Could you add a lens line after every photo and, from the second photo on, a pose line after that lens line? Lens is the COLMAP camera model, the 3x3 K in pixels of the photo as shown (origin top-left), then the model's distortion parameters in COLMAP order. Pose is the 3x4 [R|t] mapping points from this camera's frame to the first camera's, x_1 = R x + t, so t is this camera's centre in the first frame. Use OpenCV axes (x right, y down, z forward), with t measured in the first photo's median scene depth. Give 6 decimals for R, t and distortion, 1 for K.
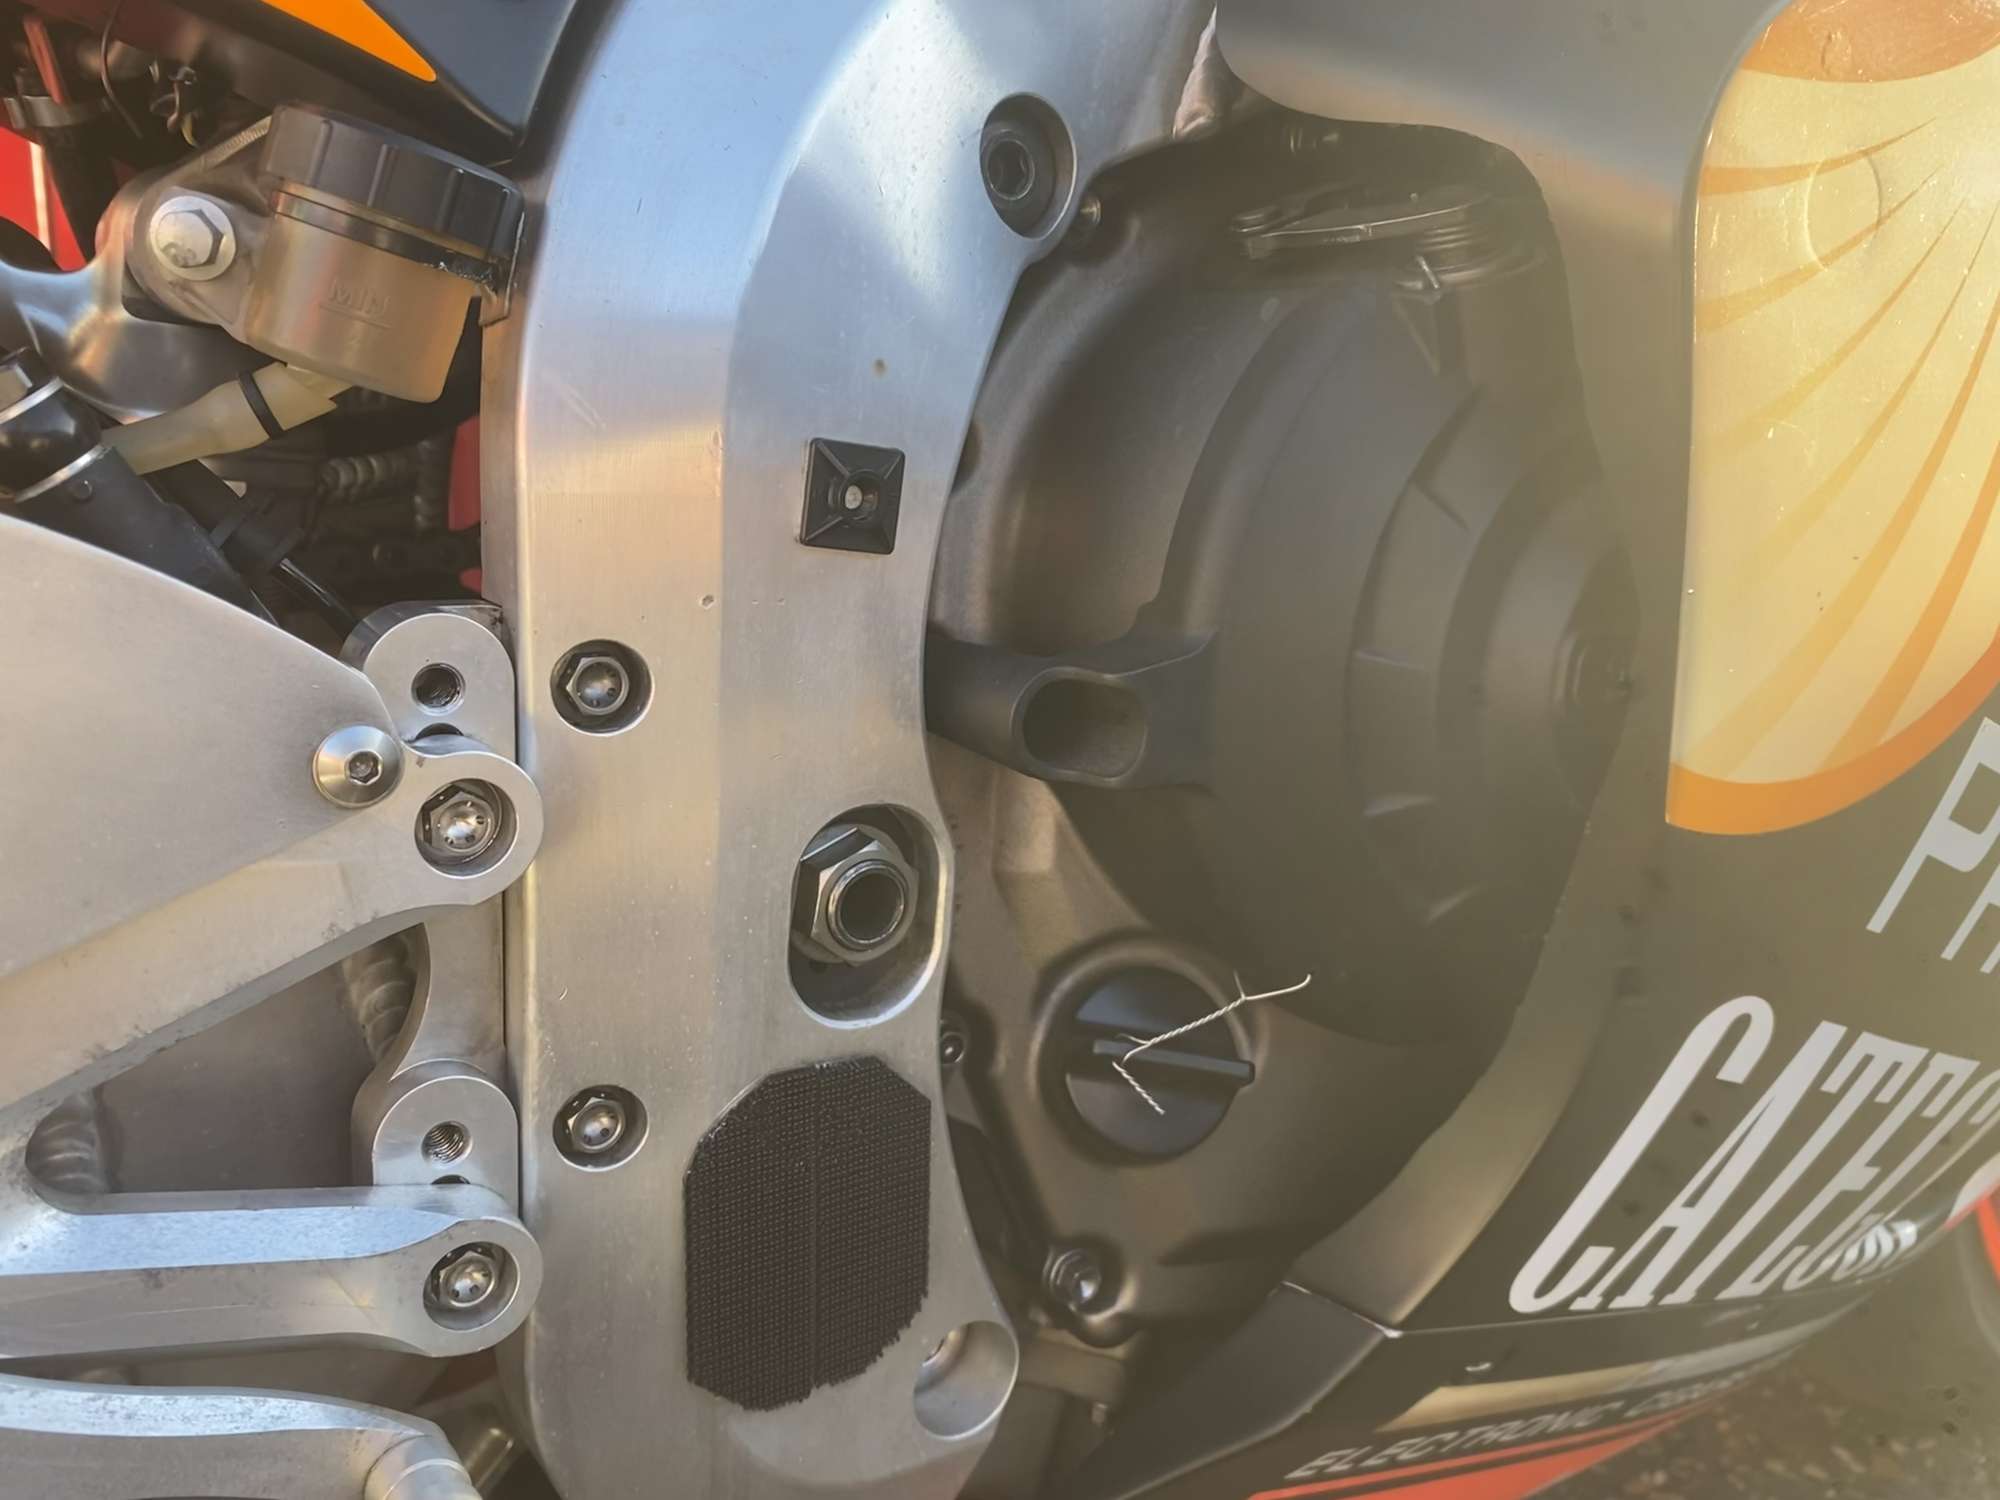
lens RADIAL K [[1552.8, 0, 961.3], [0, 1552.8, 773.3], [0, 0, 1]] dist [0.041840, -0.045670]
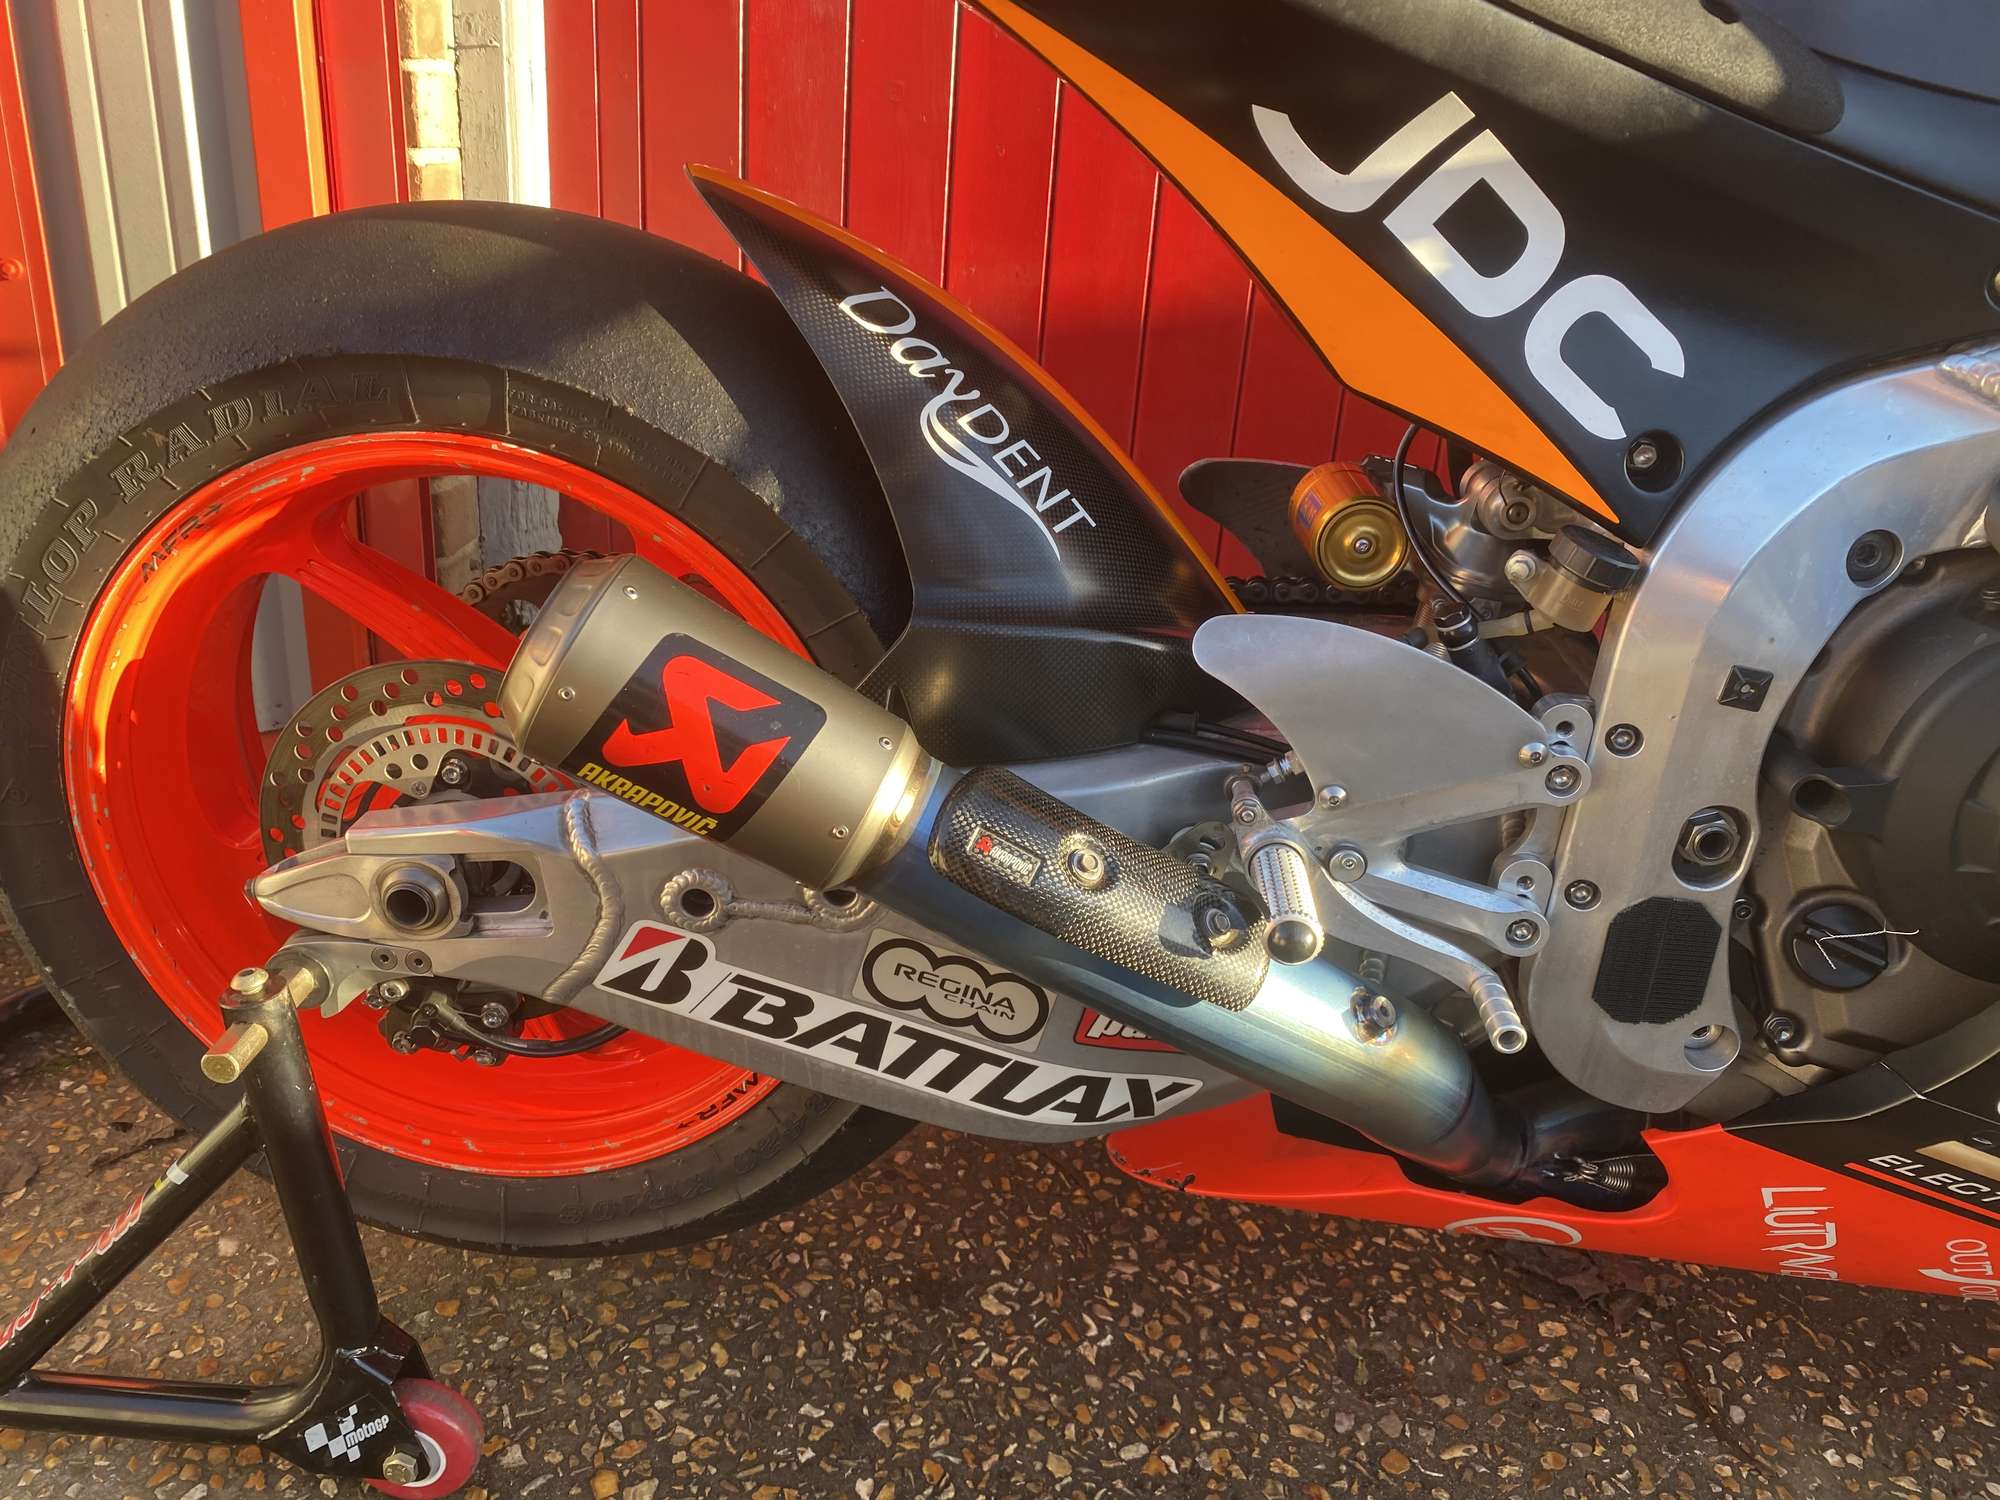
lens RADIAL K [[1552.8, 0, 984.1], [0, 1552.8, 735.7], [0, 0, 1]] dist [0.041840, -0.045670]
pose [[0.797244, 0.250551, -0.549206, 0.347439], [-0.182190, 0.967240, 0.176788, -0.318718], [0.575508, -0.040883, 0.816774, -1.738726]]
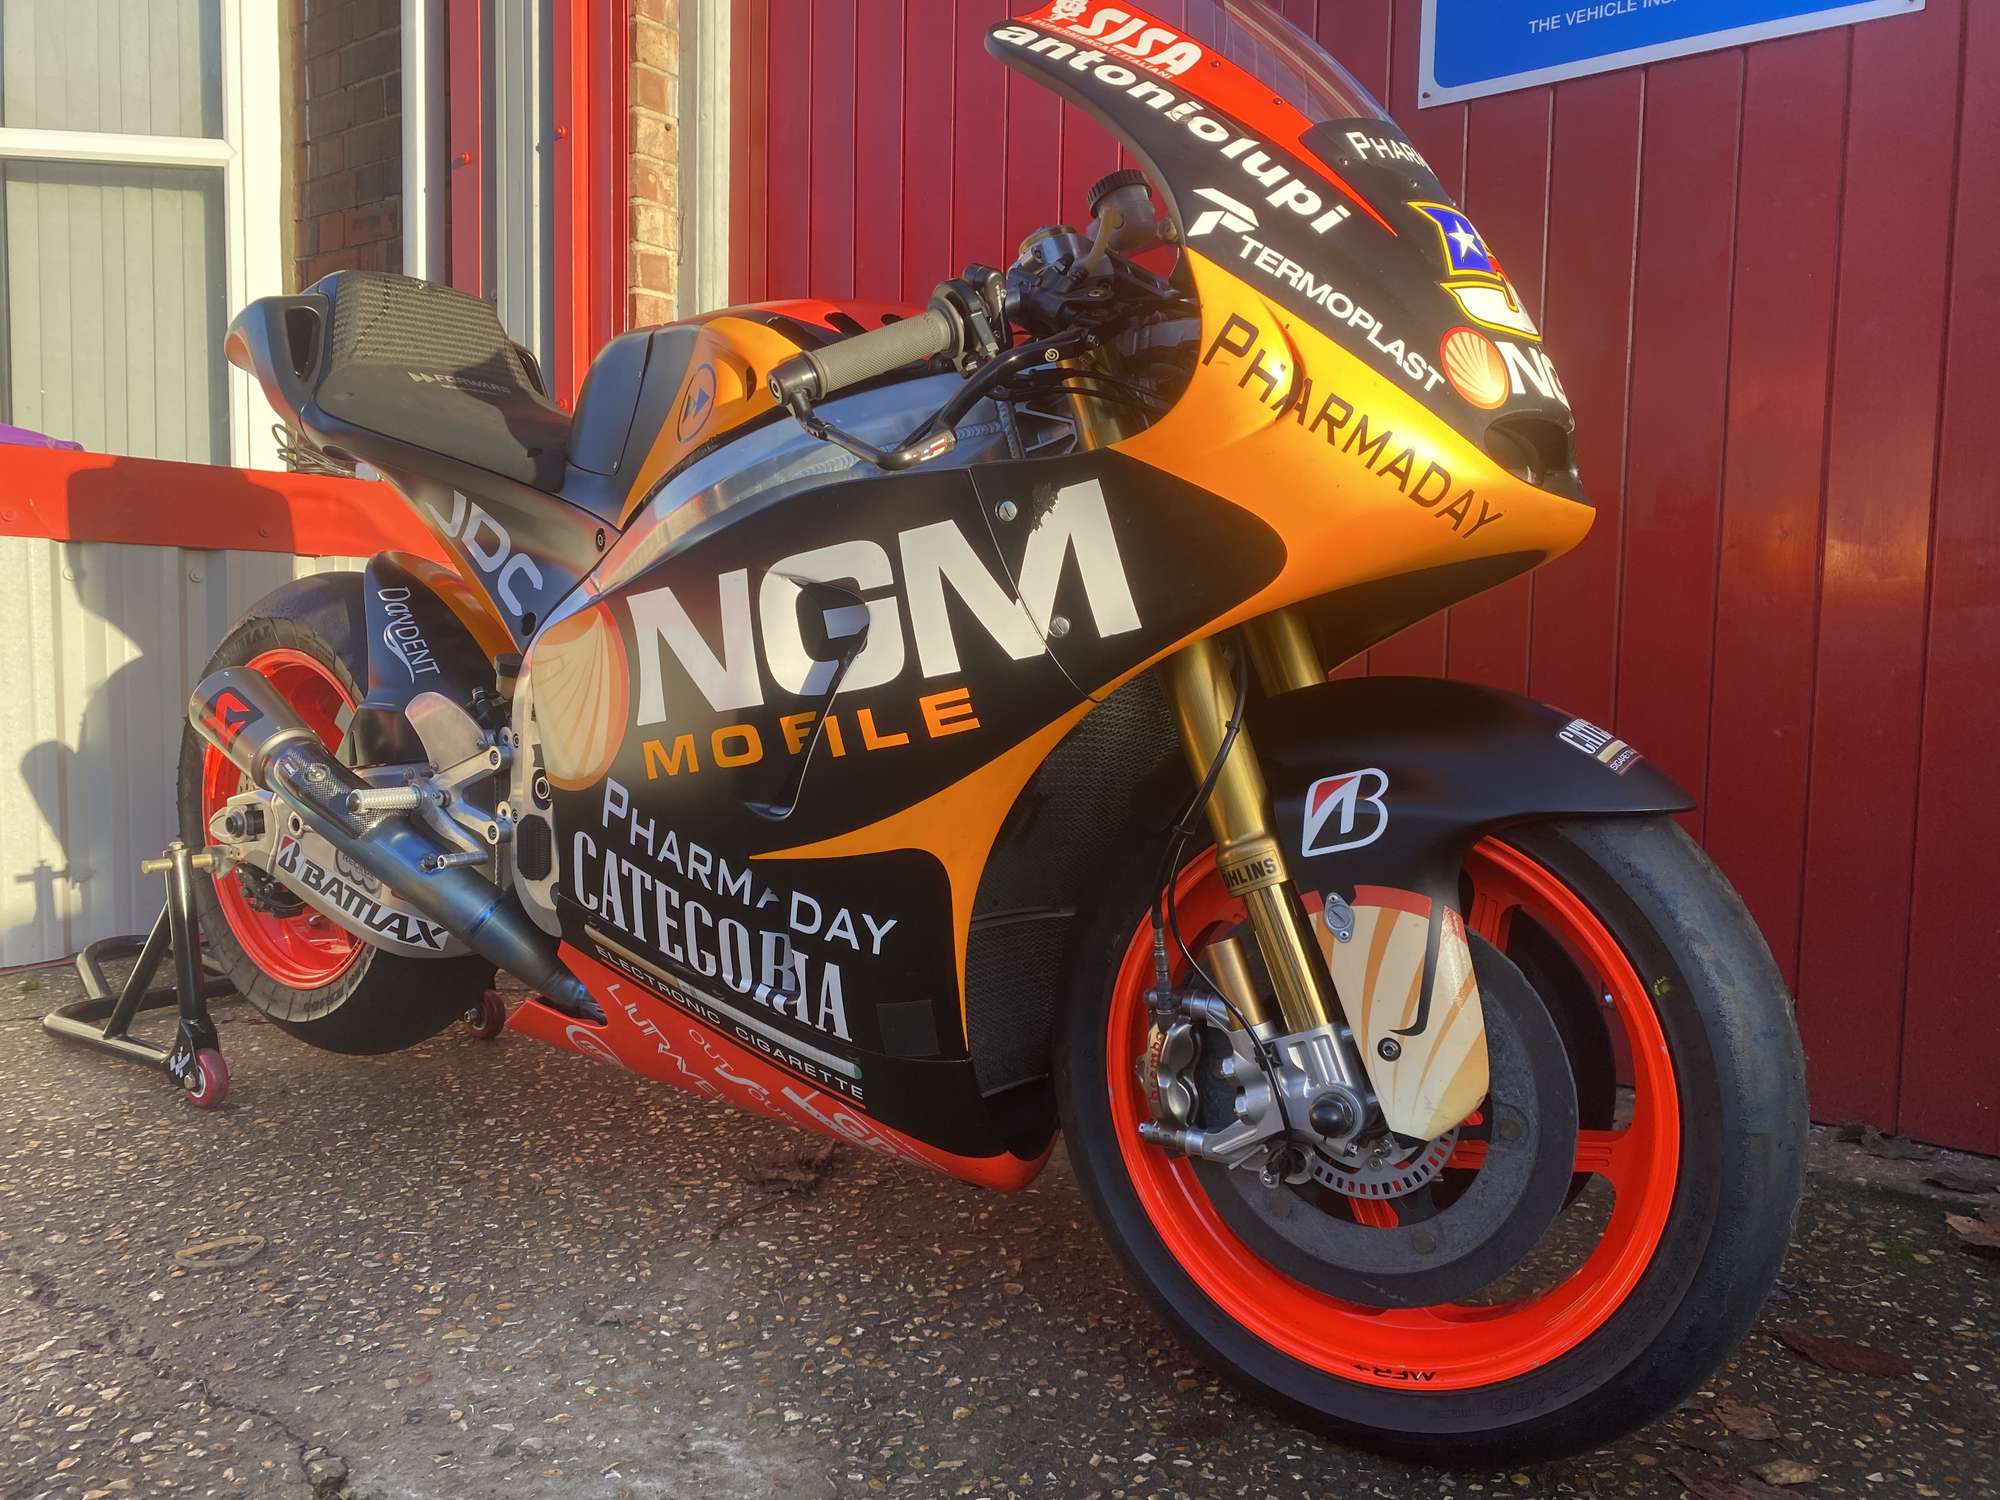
lens RADIAL K [[1552.8, 0, 991.8], [0, 1552.8, 734.7], [0, 0, 1]] dist [0.041840, -0.045670]
pose [[0.342780, 0.044303, -0.938370, 5.863624], [-0.226227, 0.973384, -0.036683, -0.261848], [0.911769, 0.224859, 0.343679, 0.547504]]
